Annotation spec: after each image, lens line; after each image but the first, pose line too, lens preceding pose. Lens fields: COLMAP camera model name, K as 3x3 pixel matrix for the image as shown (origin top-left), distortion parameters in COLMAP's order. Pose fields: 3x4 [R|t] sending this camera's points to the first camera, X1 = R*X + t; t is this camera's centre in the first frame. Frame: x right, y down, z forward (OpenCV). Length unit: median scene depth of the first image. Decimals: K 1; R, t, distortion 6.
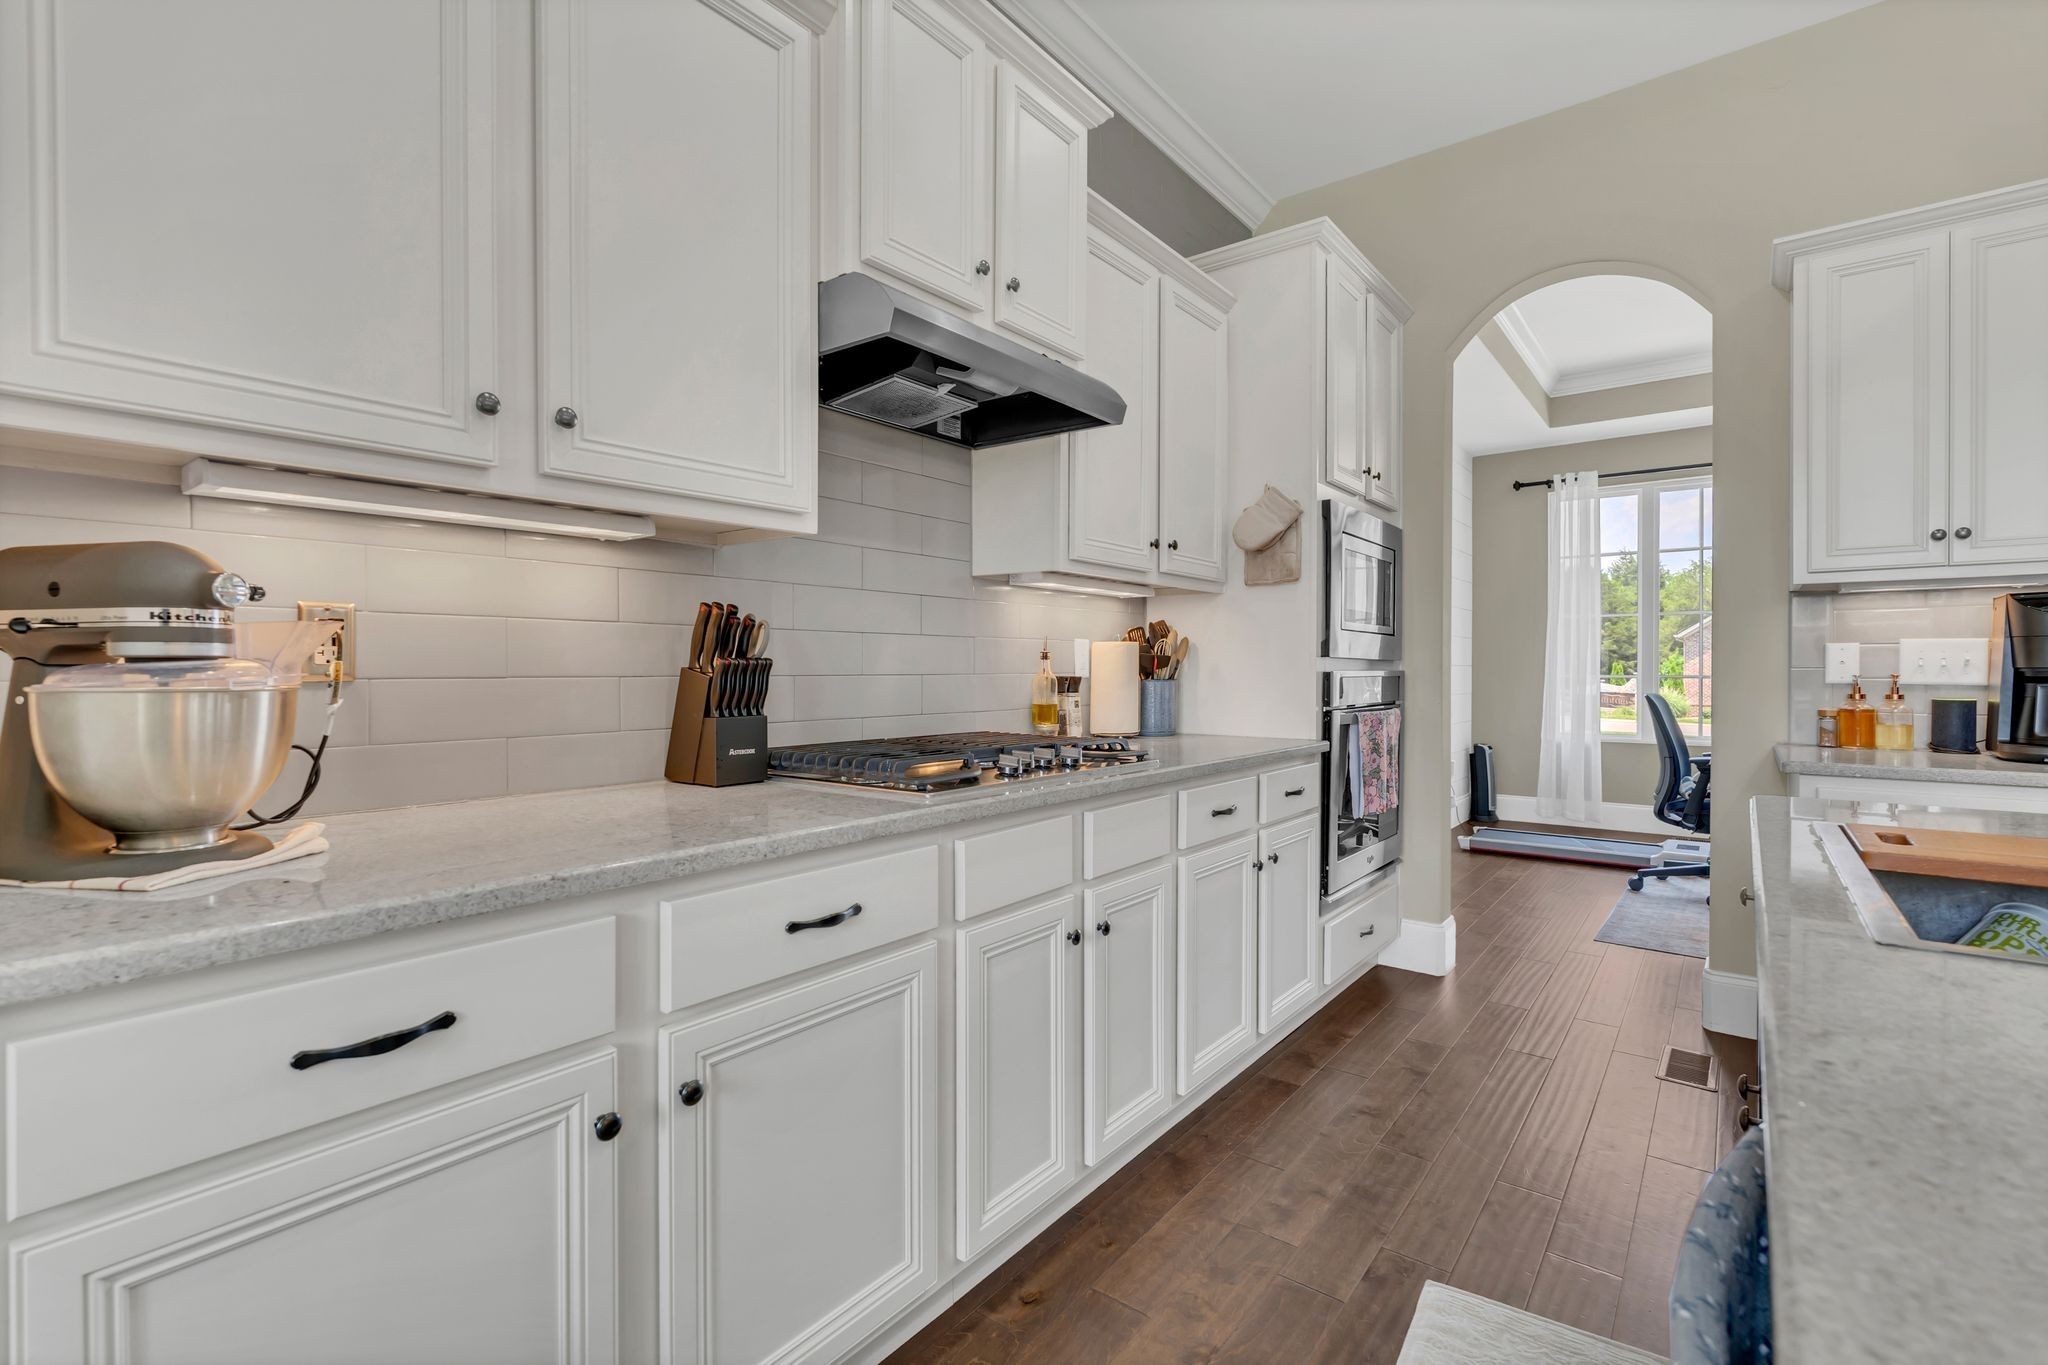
lens RADIAL K [[926.2, 0, 1019.9], [0, 926.2, 684.3], [0, 0, 1]] dist [0.001550, 0.000206]
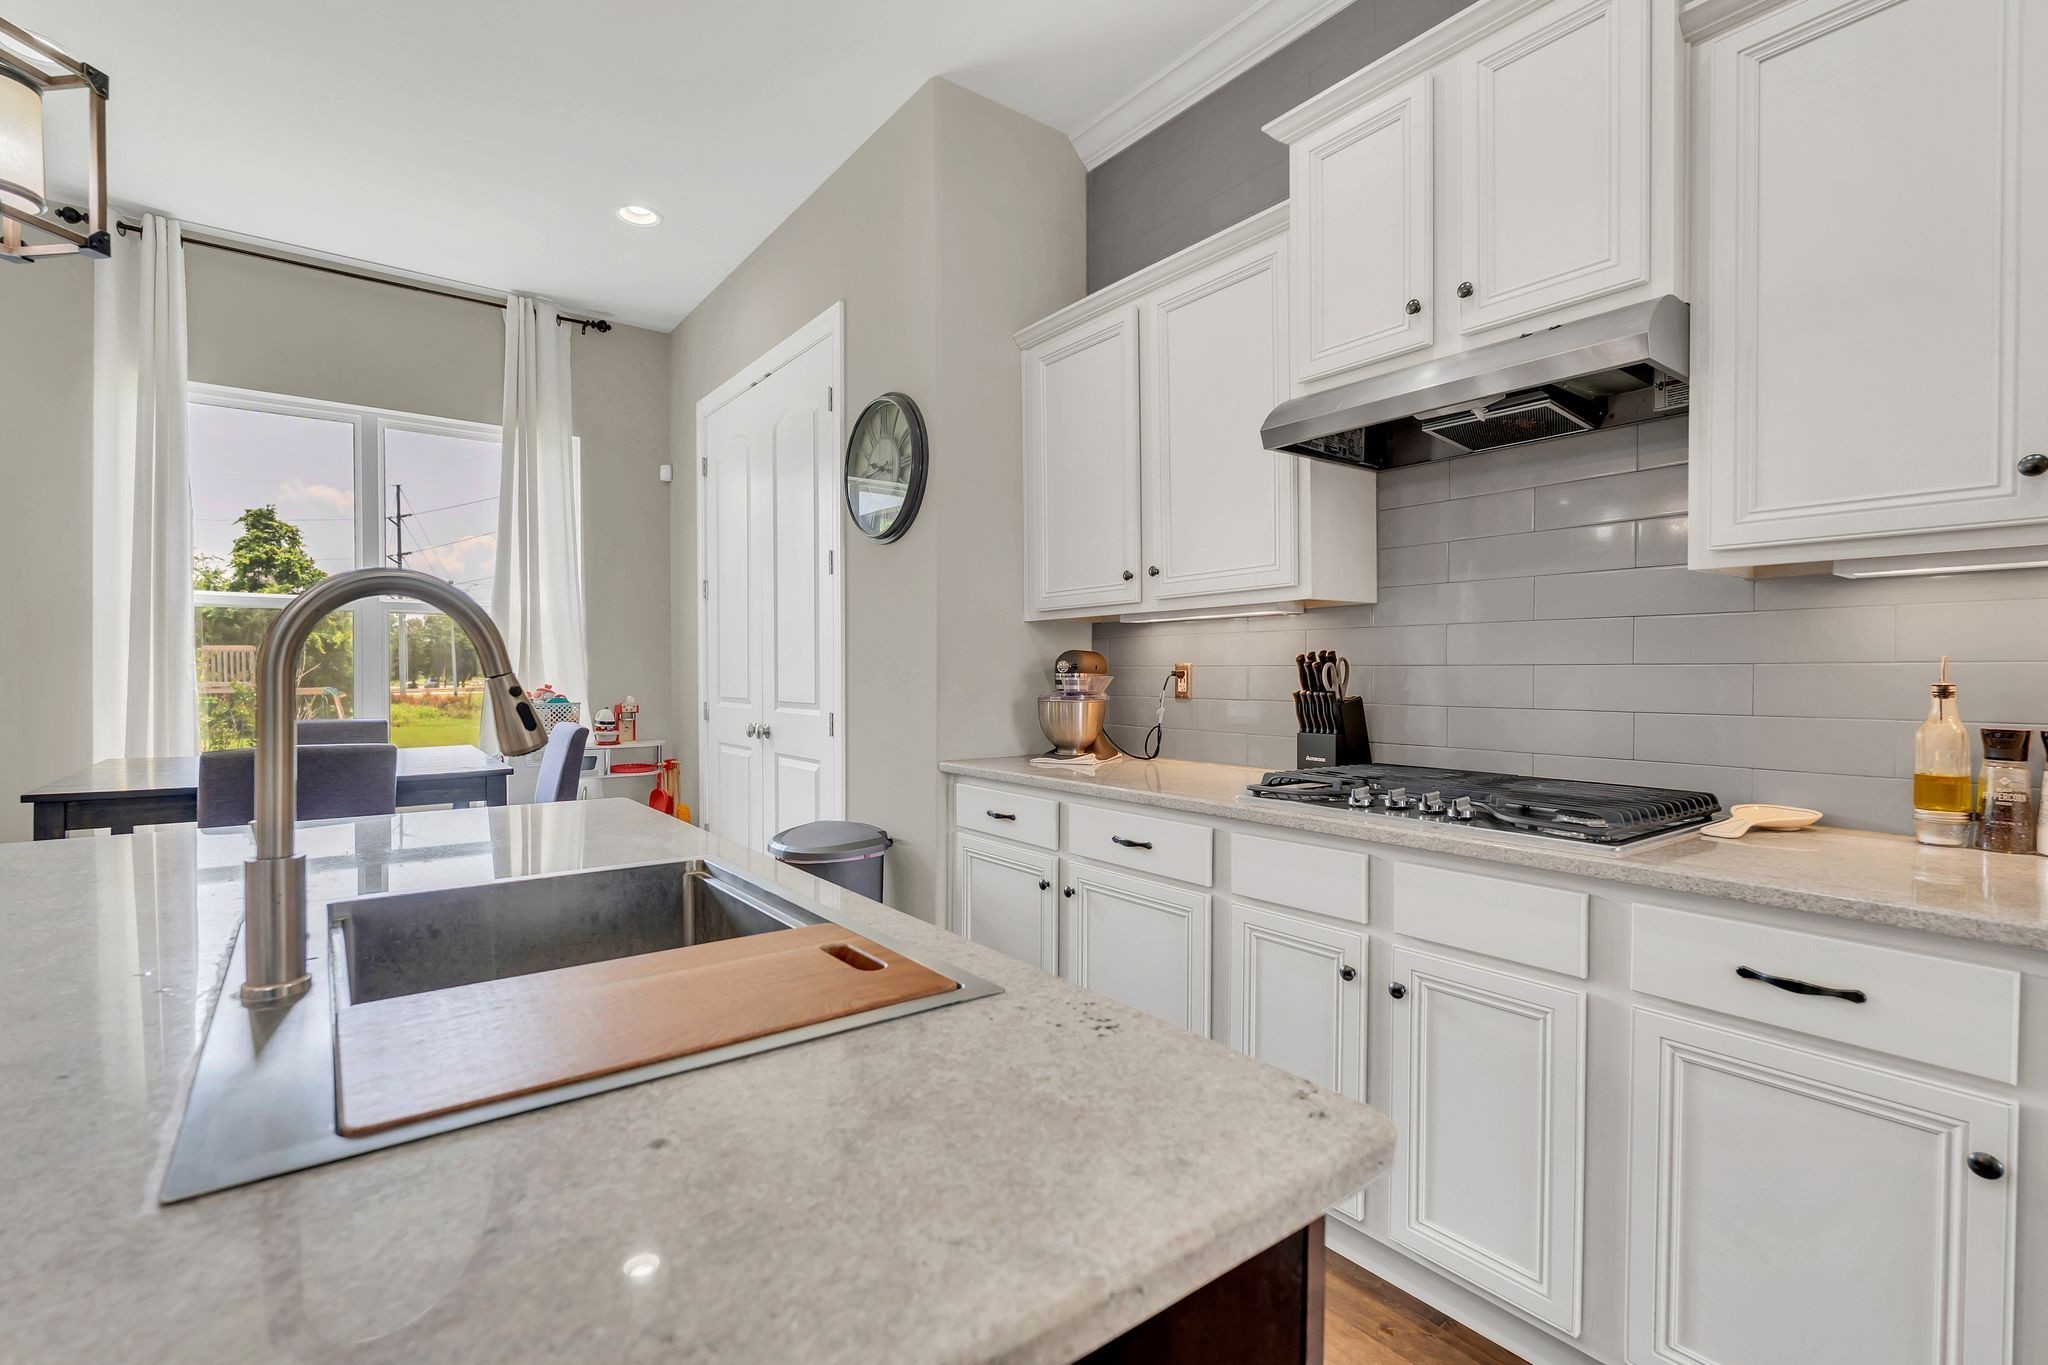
lens RADIAL K [[926.2, 0, 1019.9], [0, 926.2, 684.3], [0, 0, 1]] dist [0.001550, 0.000206]
pose [[-0.253654, 0.014579, -0.967185, 1.055854], [-0.015877, 0.999689, 0.019233, -0.052601], [0.967165, 0.020234, -0.253344, 0.851989]]
